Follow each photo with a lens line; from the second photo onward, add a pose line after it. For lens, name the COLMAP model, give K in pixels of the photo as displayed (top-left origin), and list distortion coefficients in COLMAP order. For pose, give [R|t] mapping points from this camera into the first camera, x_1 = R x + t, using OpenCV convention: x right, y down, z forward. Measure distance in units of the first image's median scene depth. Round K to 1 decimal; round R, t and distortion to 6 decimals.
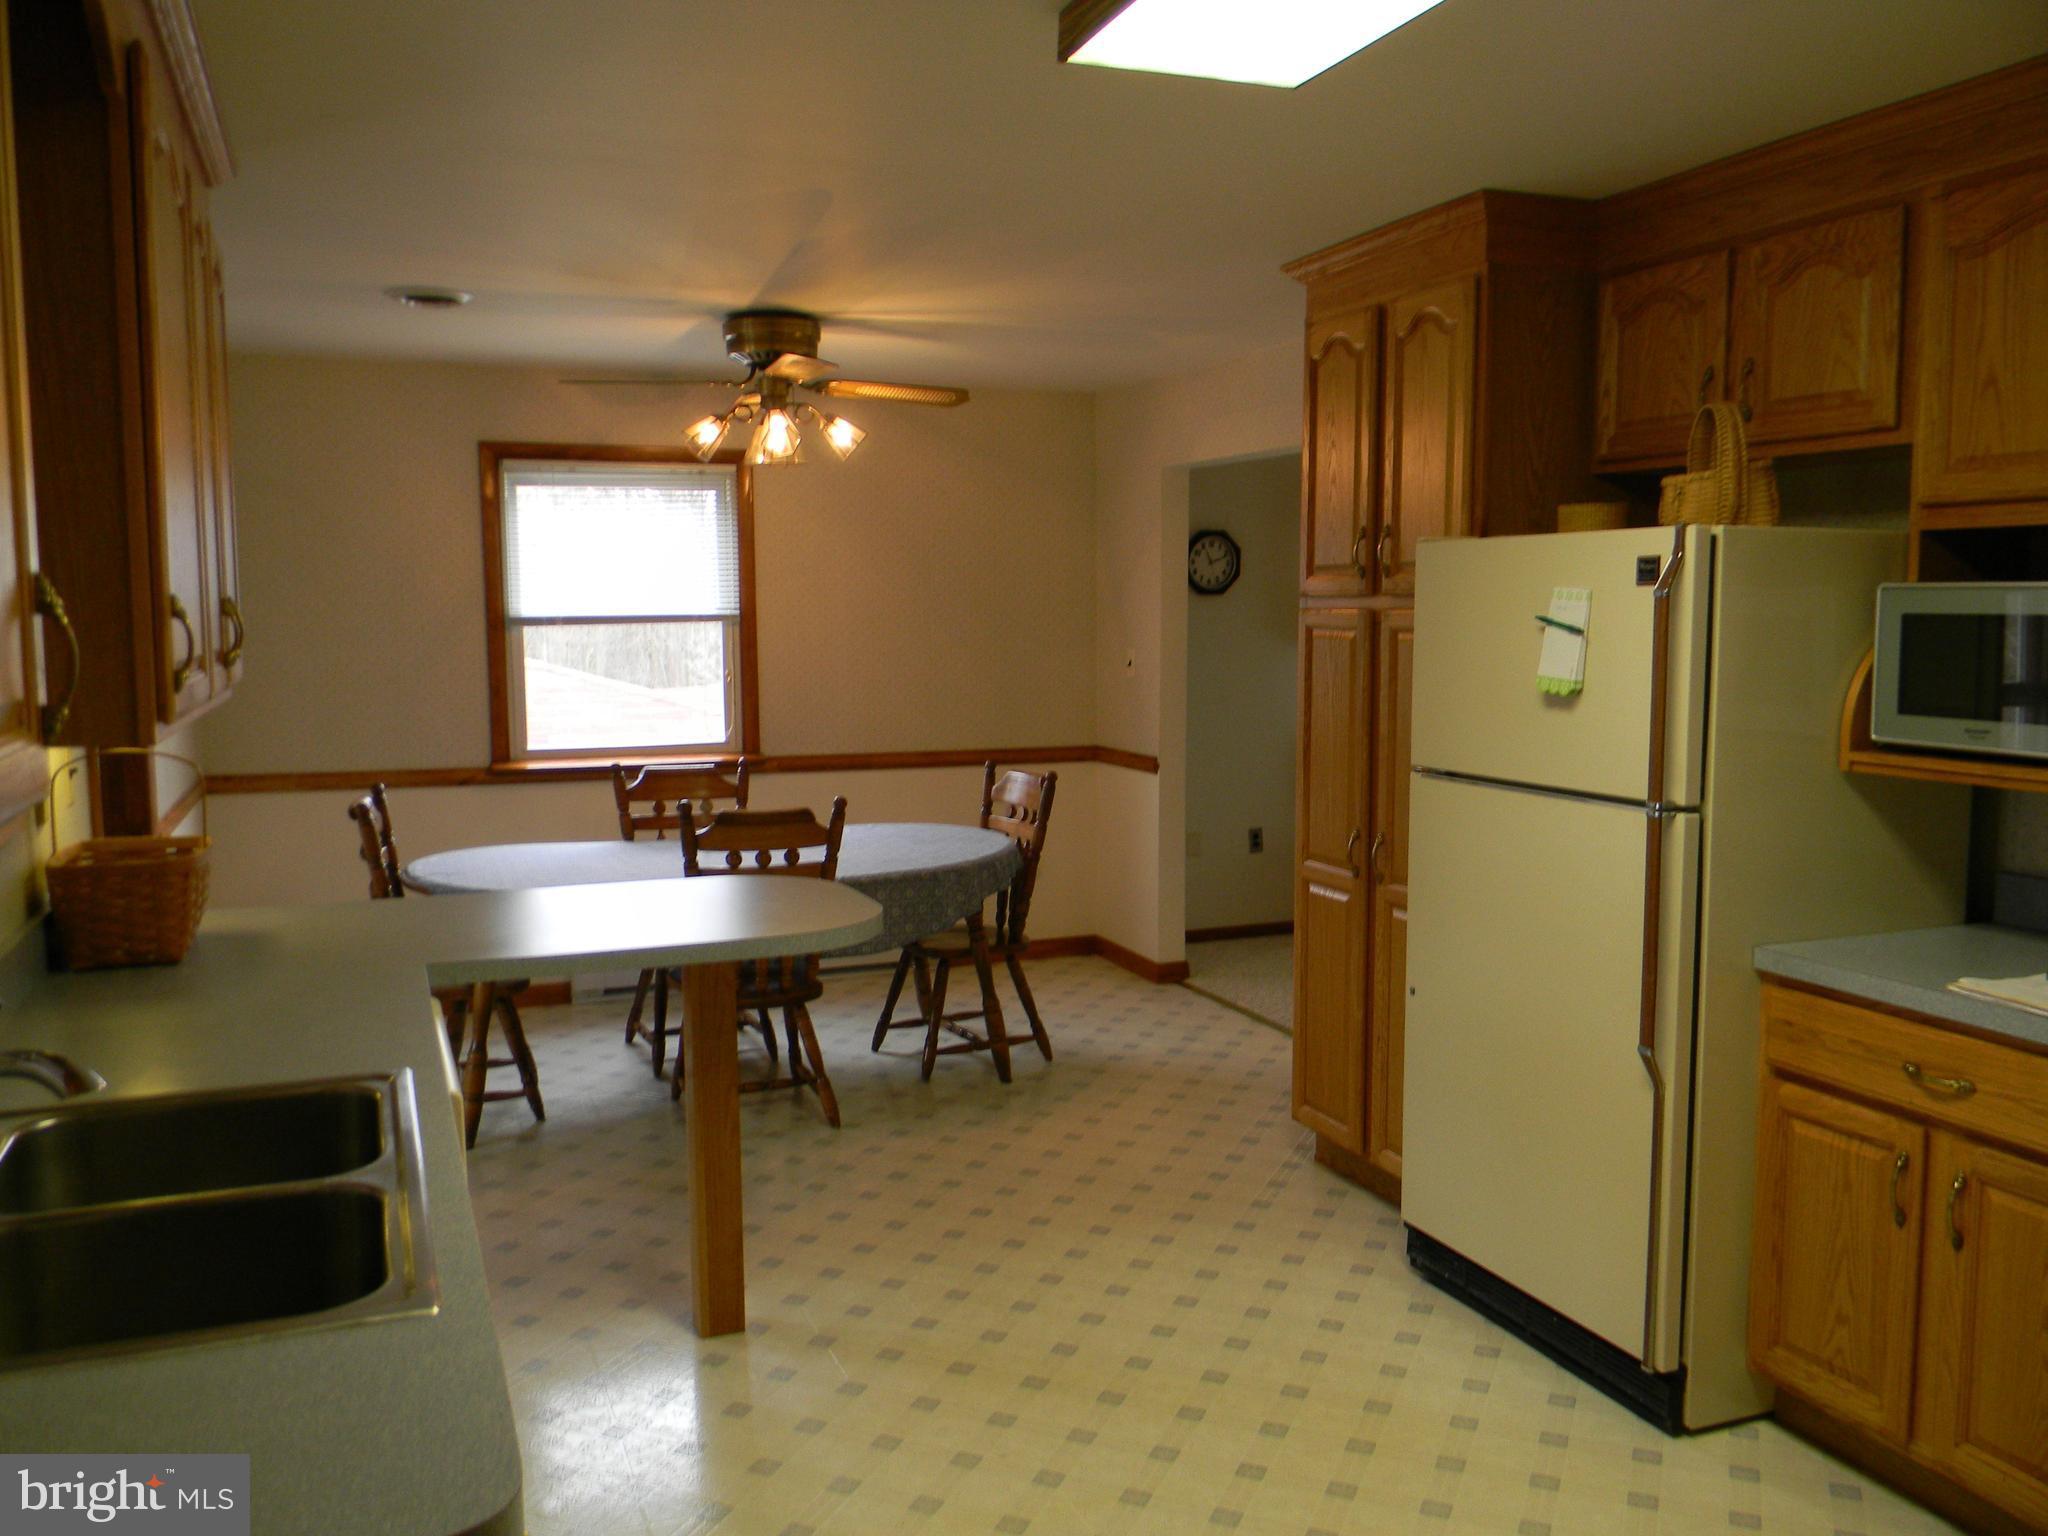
lens RADIAL K [[1641.4, 0, 1023.3], [0, 1641.4, 770.2], [0, 0, 1]] dist [0.000682, -0.001849]
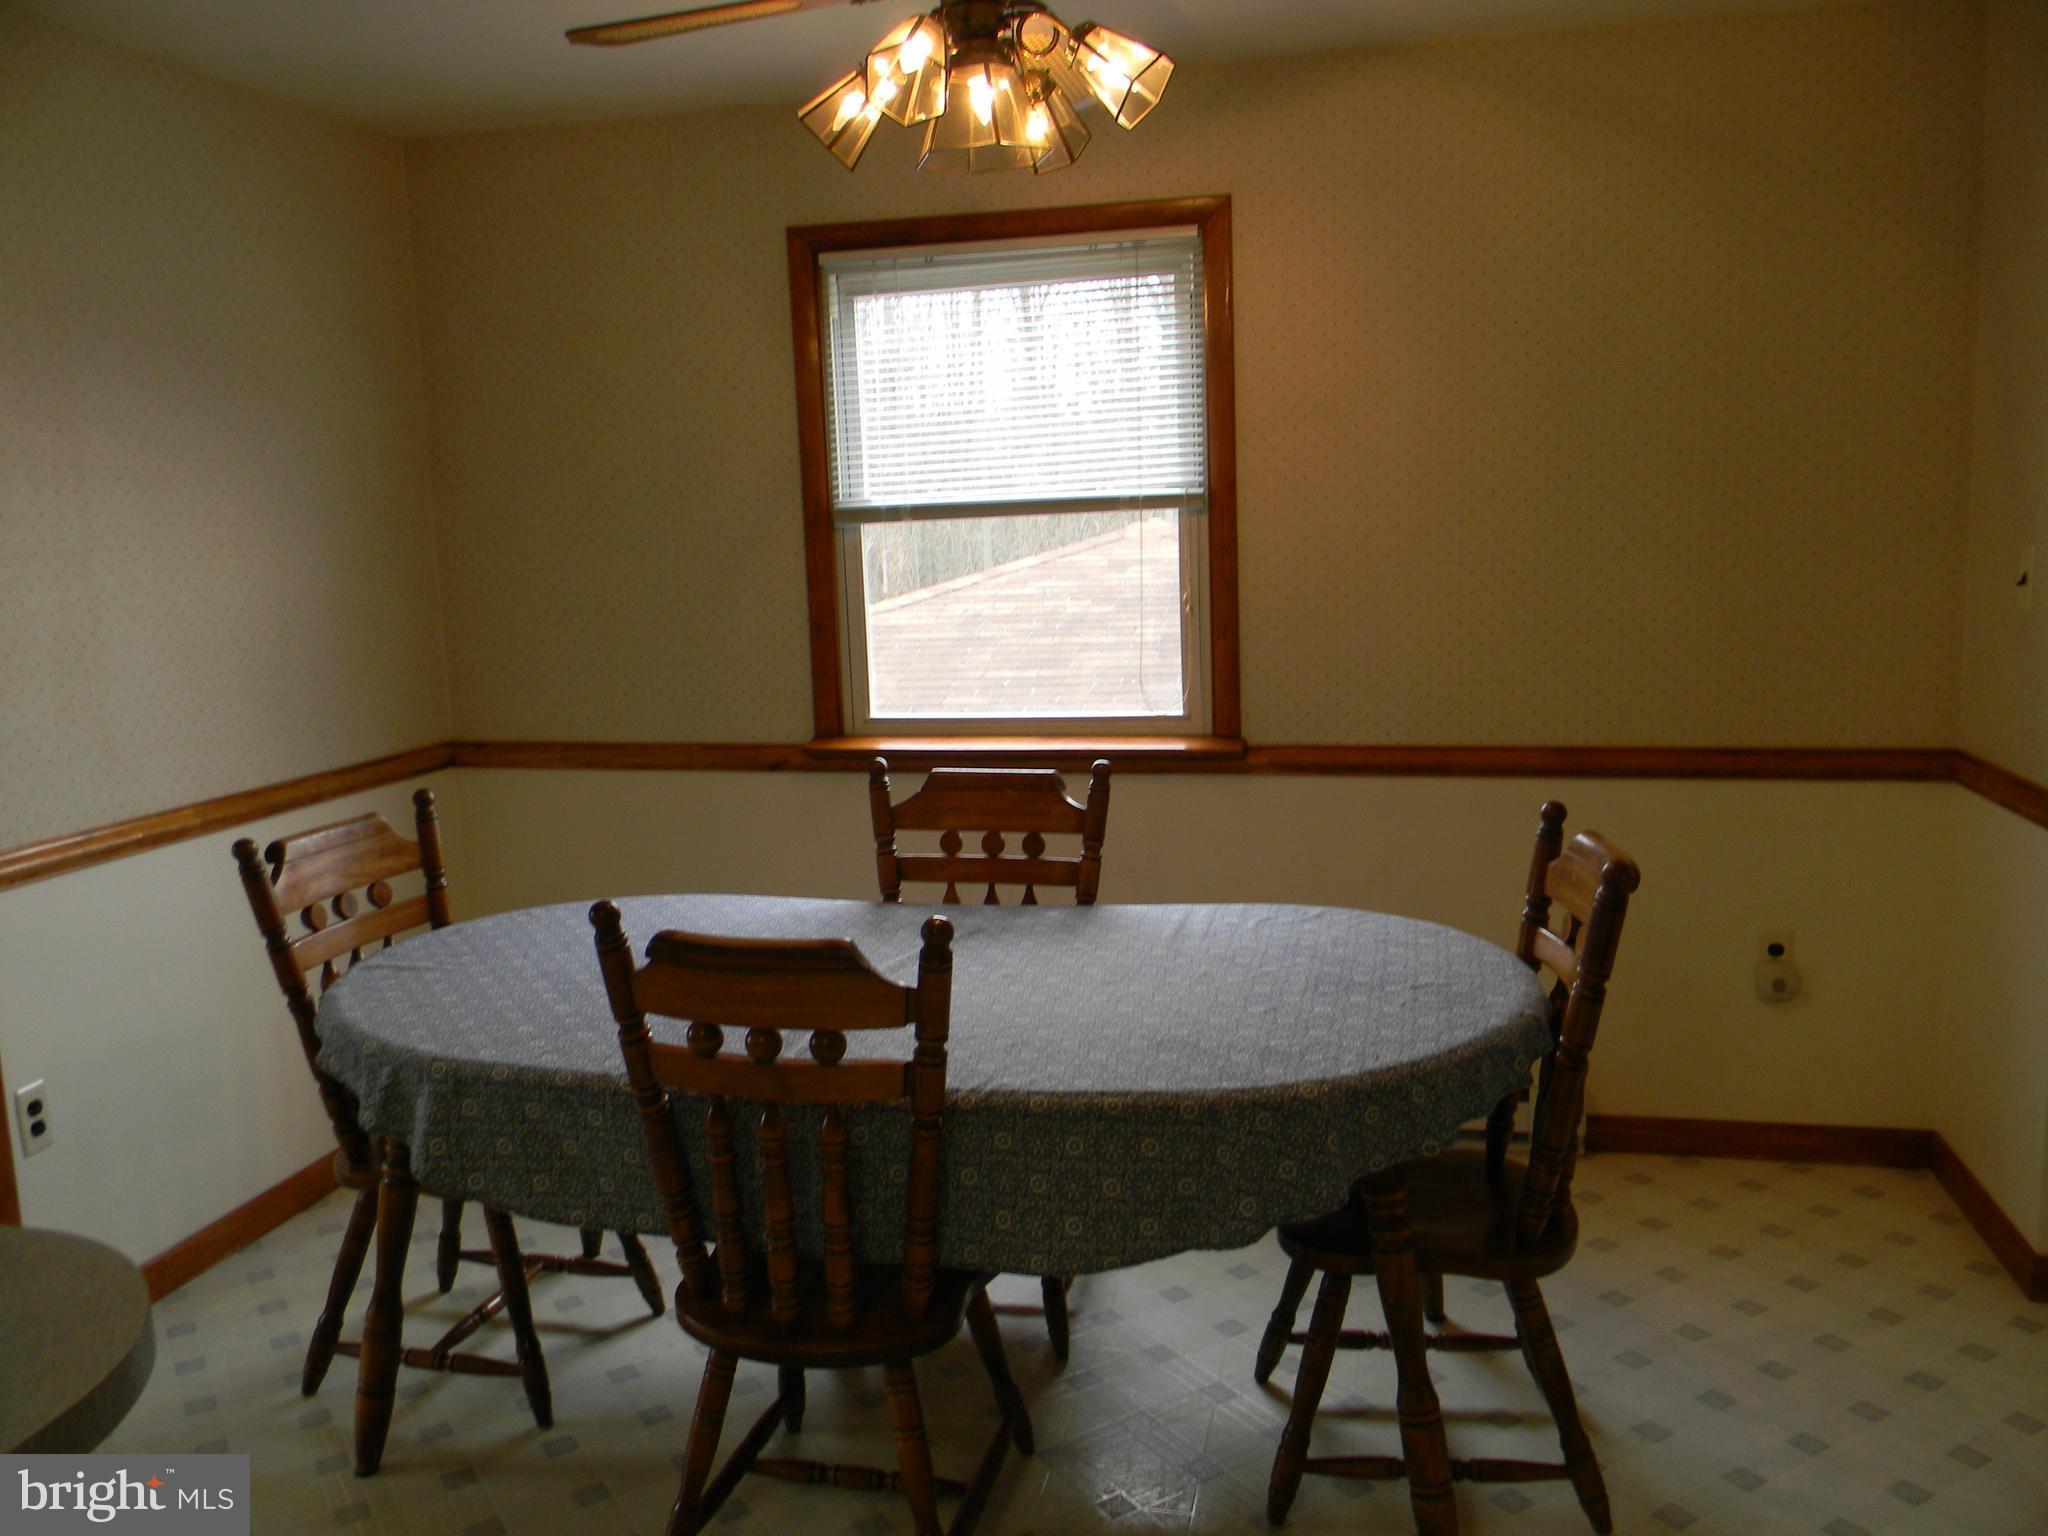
lens RADIAL K [[1641.4, 0, 1024.4], [0, 1641.4, 759.0], [0, 0, 1]] dist [0.000682, -0.001849]
pose [[0.818634, 0.062063, -0.570953, 0.110198], [-0.029699, 0.997388, 0.065834, -0.040414], [0.573548, -0.036937, 0.818339, 0.514241]]
